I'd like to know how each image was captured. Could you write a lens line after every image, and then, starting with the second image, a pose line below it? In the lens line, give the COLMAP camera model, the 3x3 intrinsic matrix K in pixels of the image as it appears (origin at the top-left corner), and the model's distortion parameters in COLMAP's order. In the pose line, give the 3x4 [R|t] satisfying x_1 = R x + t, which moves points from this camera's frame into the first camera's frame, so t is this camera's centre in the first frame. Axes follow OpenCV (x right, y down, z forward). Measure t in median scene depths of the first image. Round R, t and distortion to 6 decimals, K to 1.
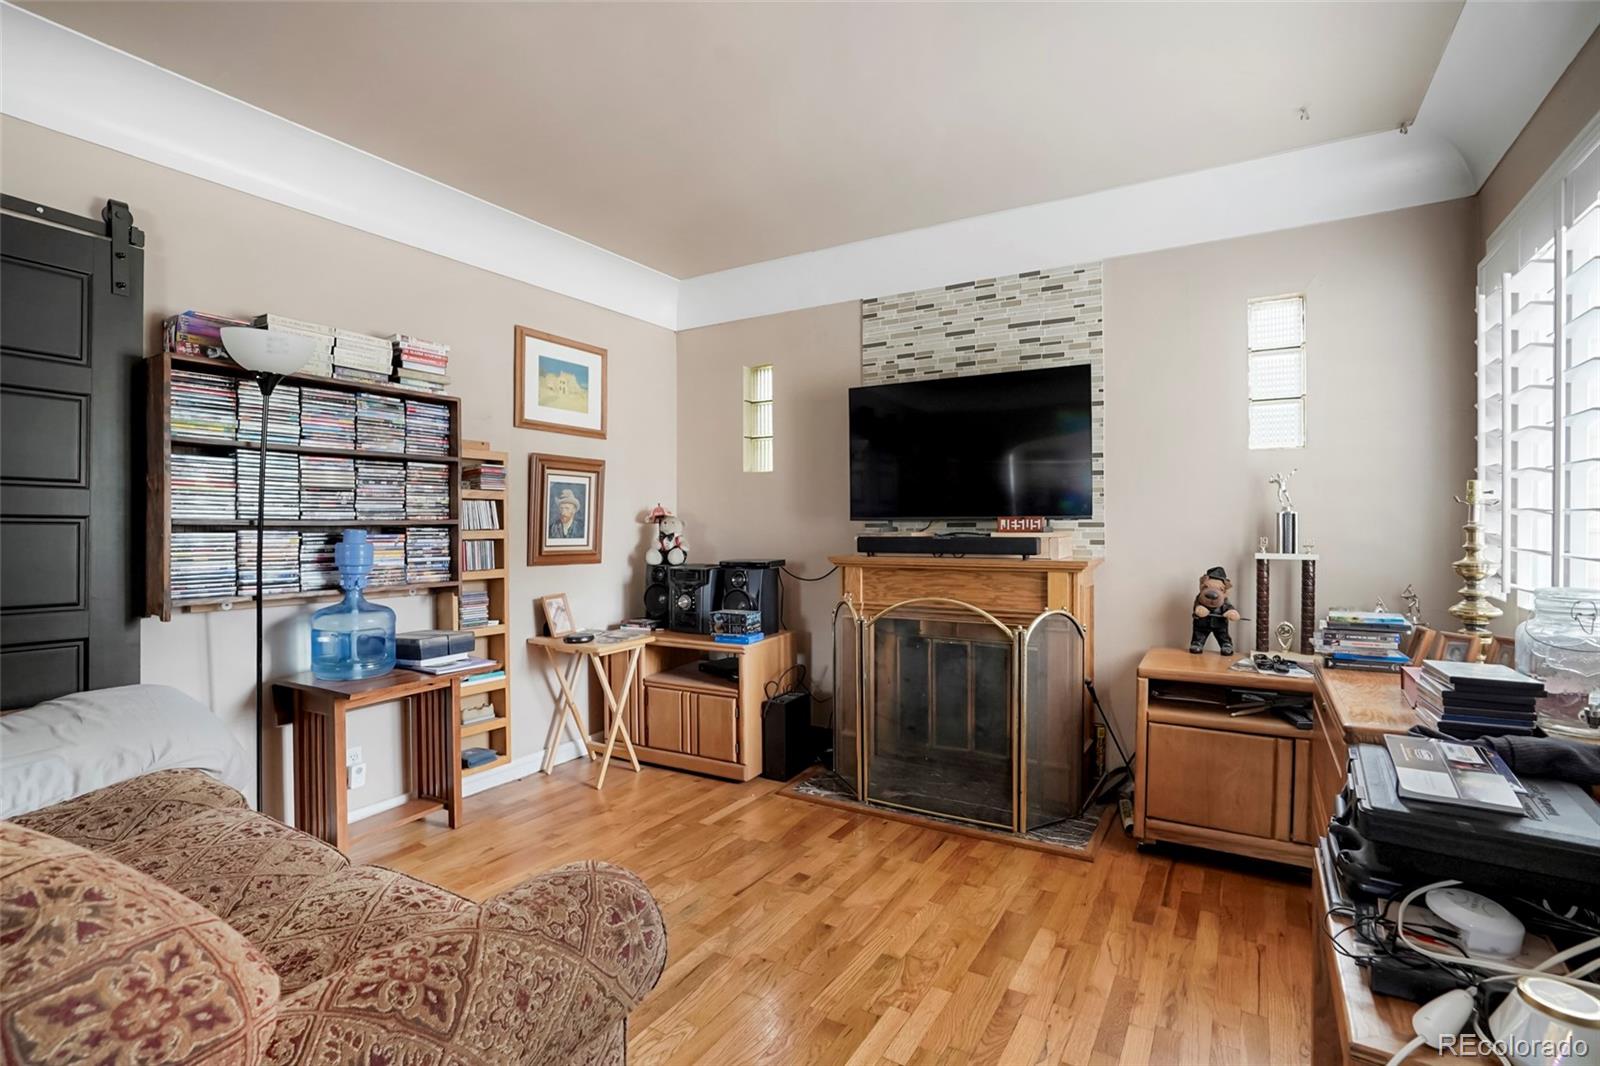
lens RADIAL K [[749.1, 0, 764.6], [0, 749.1, 538.5], [0, 0, 1]] dist [-0.027681, 0.016661]
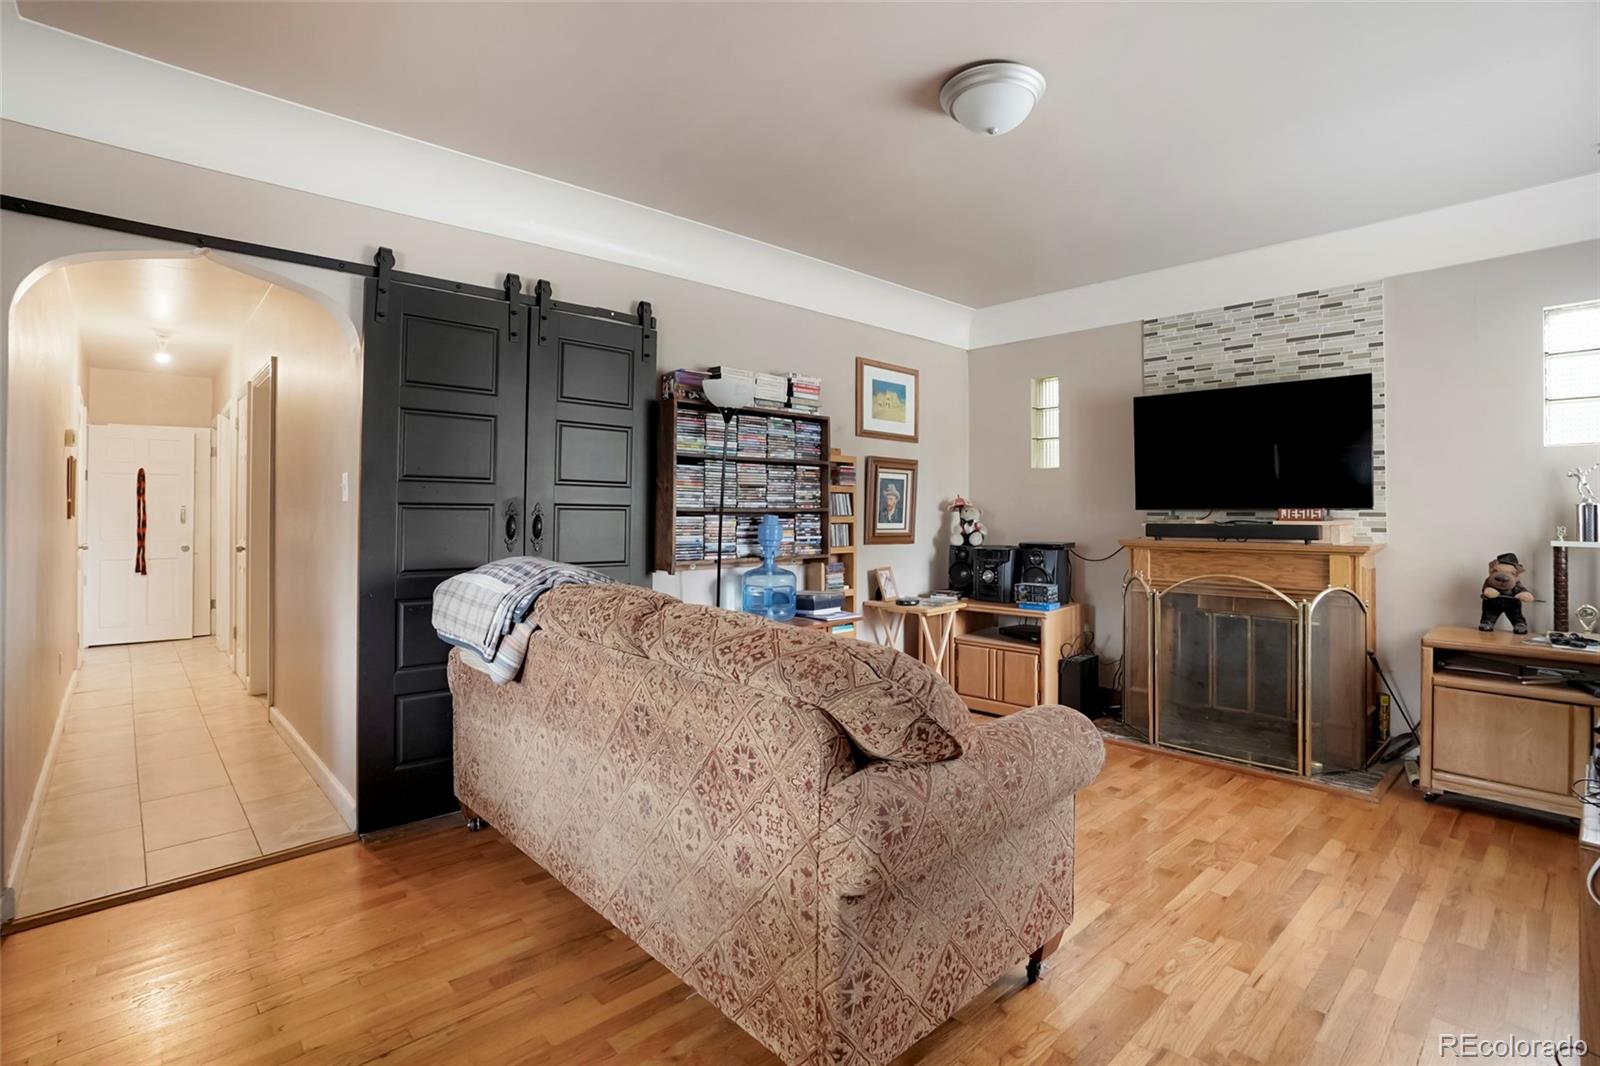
lens RADIAL K [[749.1, 0, 786.3], [0, 749.1, 509.6], [0, 0, 1]] dist [-0.027681, 0.016661]
pose [[0.968994, 0.003362, -0.247060, -0.152465], [-0.009101, 0.999715, -0.022090, 0.007964], [0.246915, 0.023654, 0.968748, -0.321837]]
